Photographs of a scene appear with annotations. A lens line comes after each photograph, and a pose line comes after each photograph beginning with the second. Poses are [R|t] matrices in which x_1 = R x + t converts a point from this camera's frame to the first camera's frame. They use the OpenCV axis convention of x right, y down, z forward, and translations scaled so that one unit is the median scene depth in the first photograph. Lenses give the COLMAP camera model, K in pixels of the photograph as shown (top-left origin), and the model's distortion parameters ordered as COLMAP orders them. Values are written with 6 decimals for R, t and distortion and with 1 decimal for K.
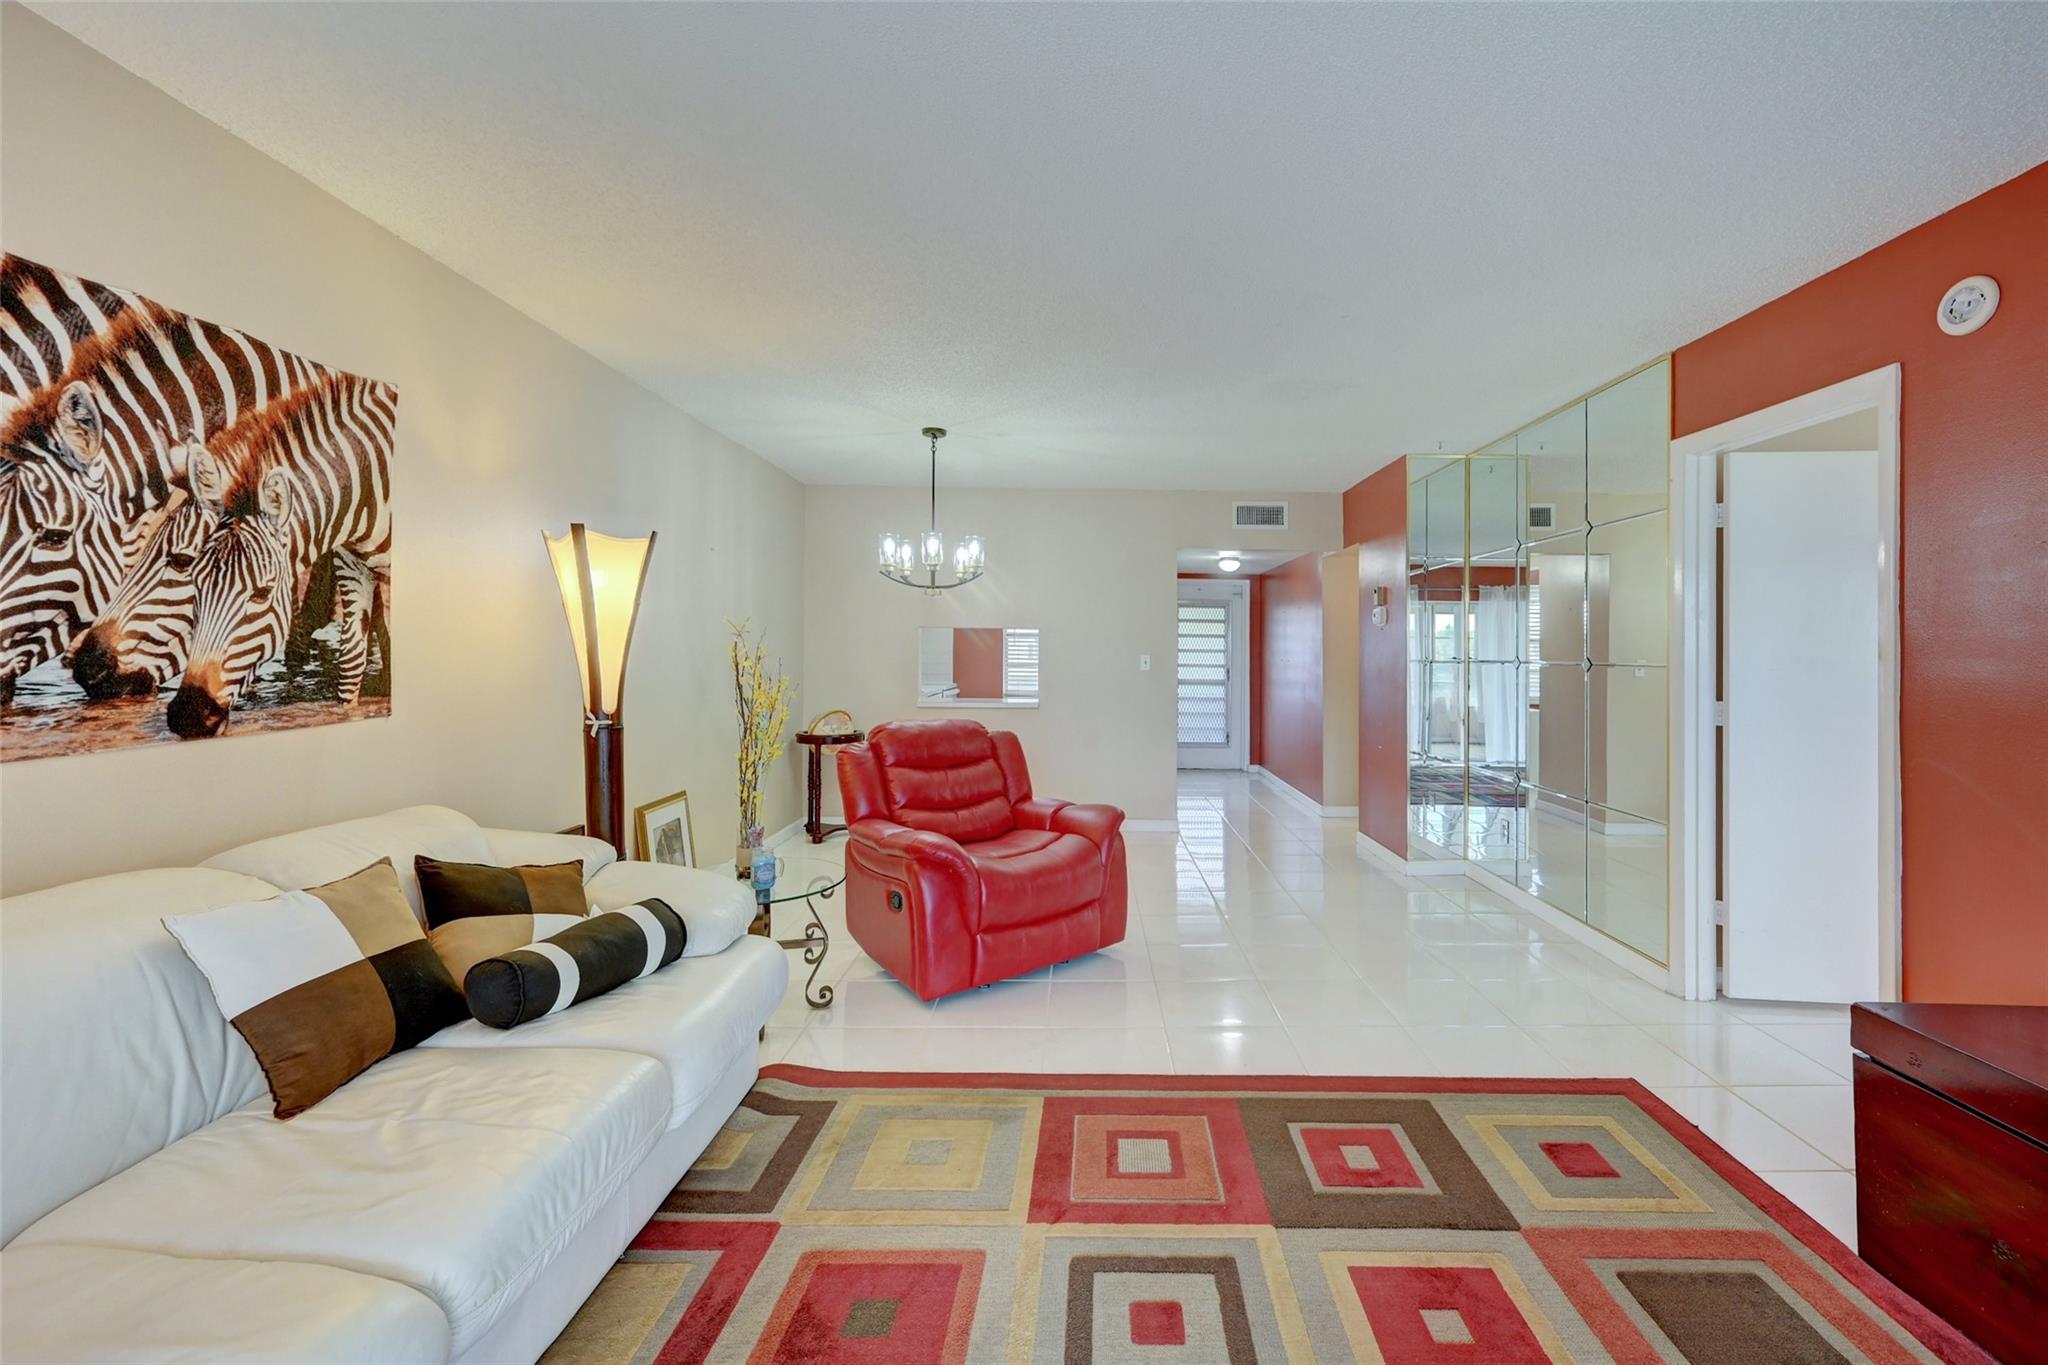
lens RADIAL K [[845.3, 0, 1094.7], [0, 845.3, 647.5], [0, 0, 1]] dist [-0.001517, -0.000025]
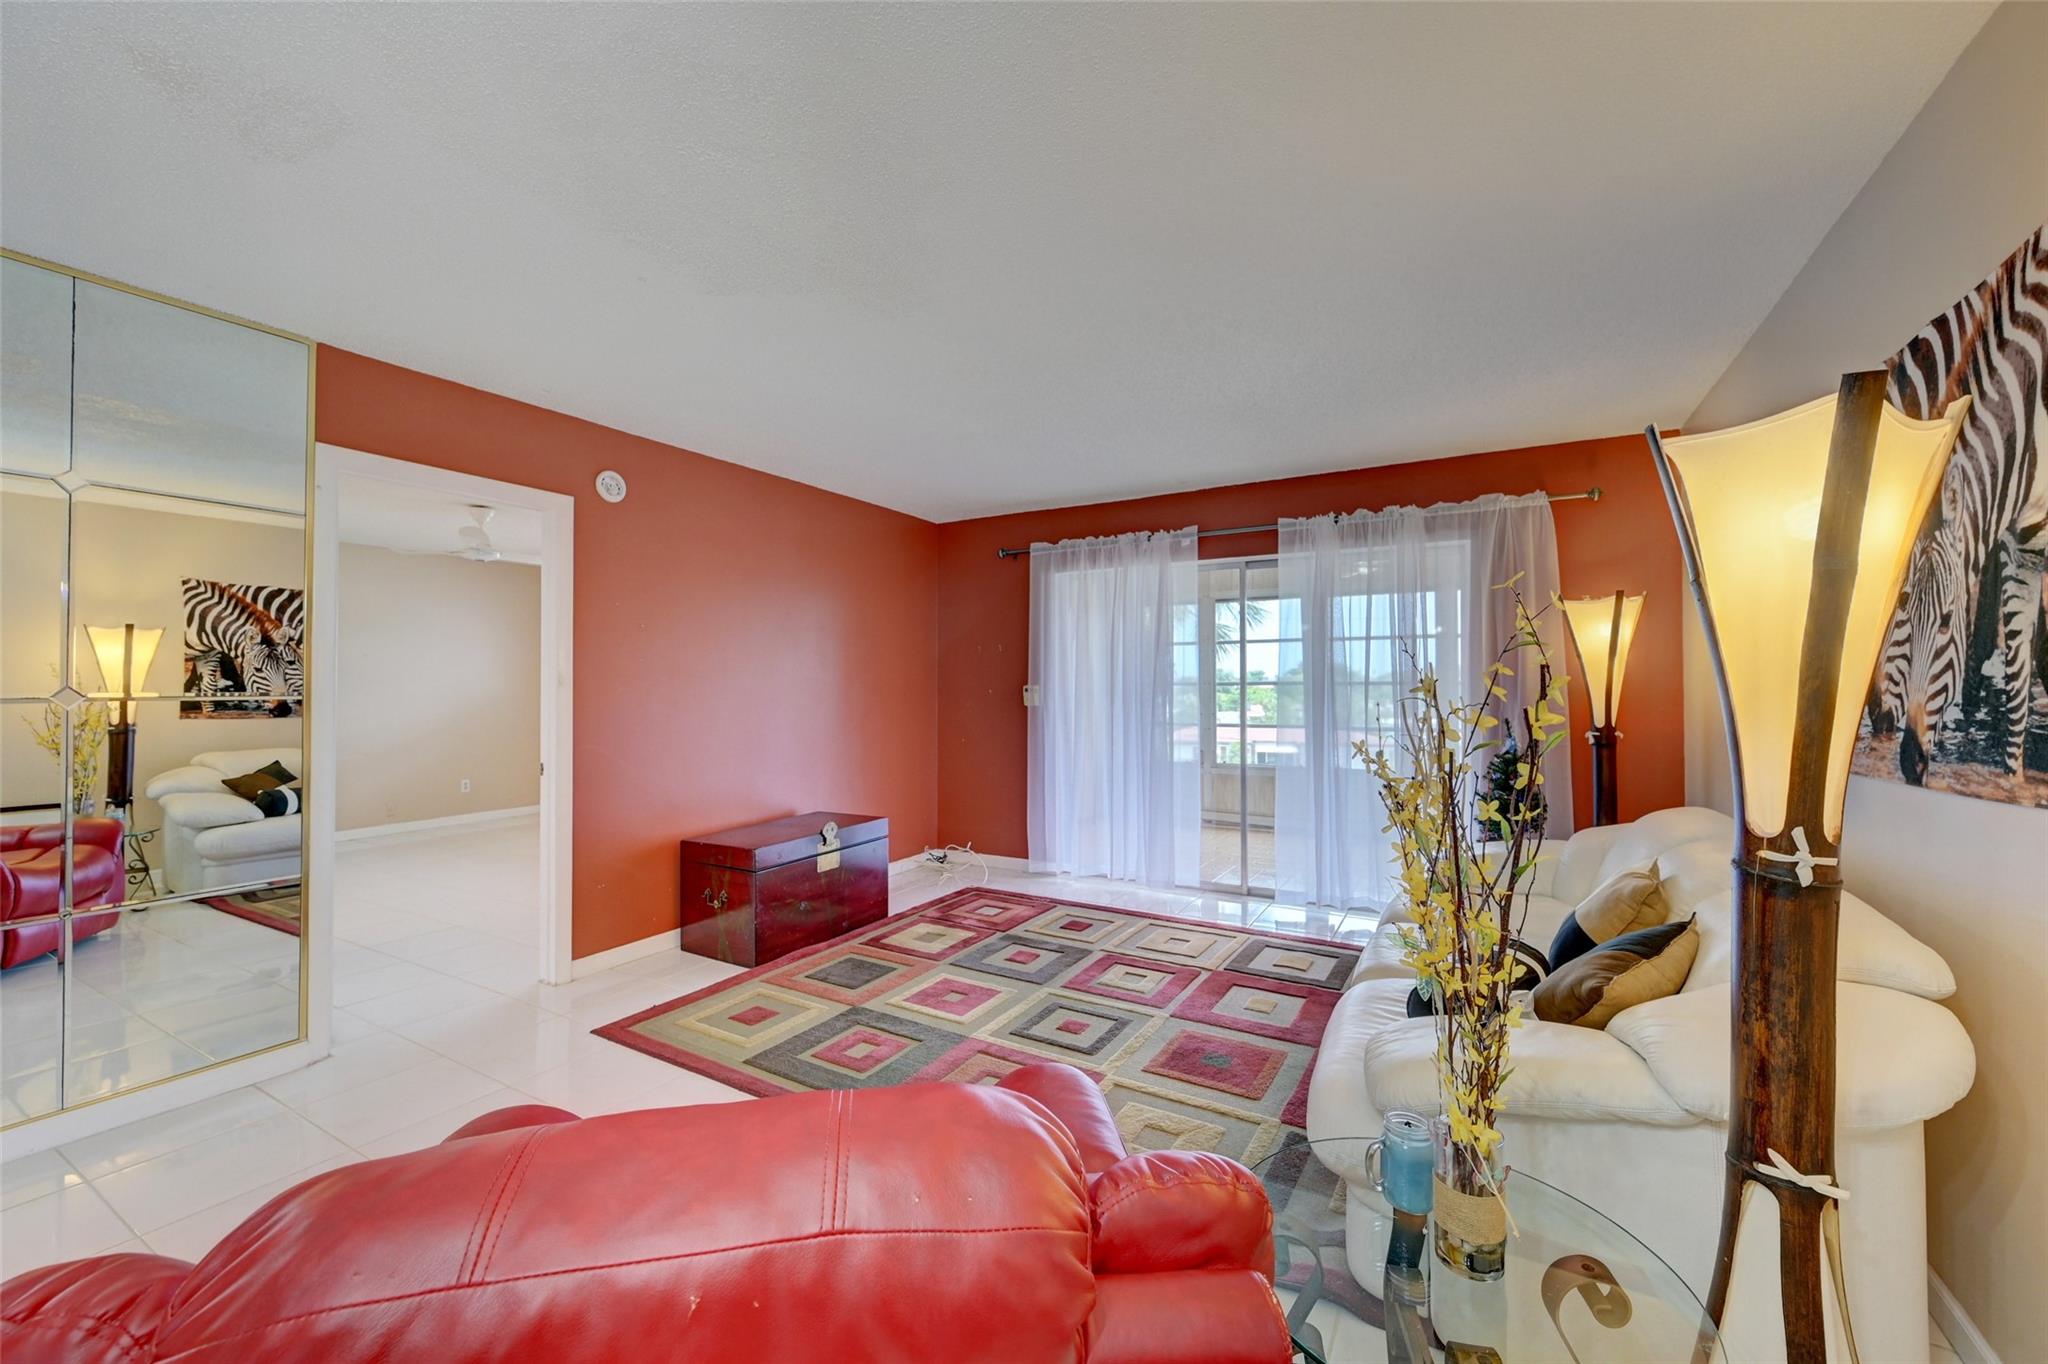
lens RADIAL K [[807.4, 0, 1029.1], [0, 807.4, 682.8], [0, 0, 1]] dist [-0.002091, 0.000142]
pose [[-0.863363, -0.006423, 0.504543, -0.605536], [-0.009863, 0.999943, -0.004147, 0.007260], [-0.504488, -0.008557, -0.863377, 2.077346]]
